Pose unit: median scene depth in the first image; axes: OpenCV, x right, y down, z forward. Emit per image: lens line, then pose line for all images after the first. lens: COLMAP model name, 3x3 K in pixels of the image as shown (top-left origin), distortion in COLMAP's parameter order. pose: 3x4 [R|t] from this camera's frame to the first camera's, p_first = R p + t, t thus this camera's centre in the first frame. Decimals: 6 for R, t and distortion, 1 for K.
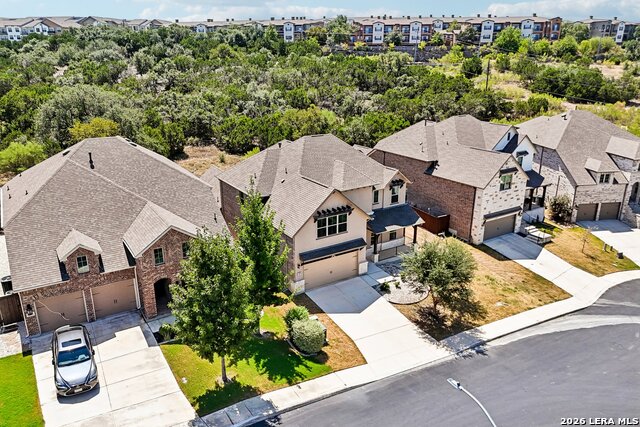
lens RADIAL K [[485.6, 0, 321.2], [0, 485.6, 213.5], [0, 0, 1]] dist [0.045948, -0.009412]
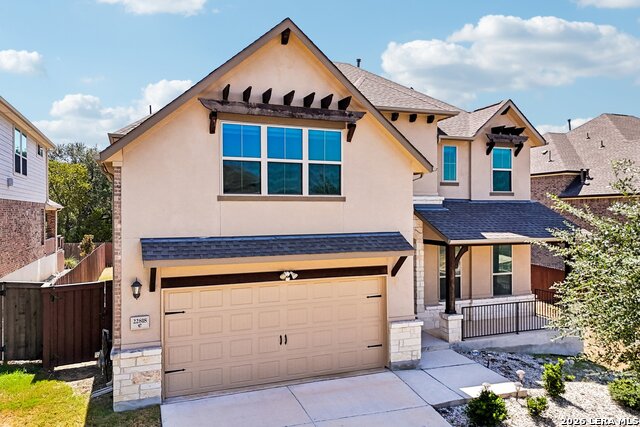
lens RADIAL K [[485.6, 0, 318.1], [0, 485.6, 215.2], [0, 0, 1]] dist [0.045948, -0.009412]
pose [[0.982966, -0.000510, -0.183787, 0.089038], [-0.055531, 0.952433, -0.299646, 0.130896], [0.175198, 0.304747, 0.936181, 0.694935]]
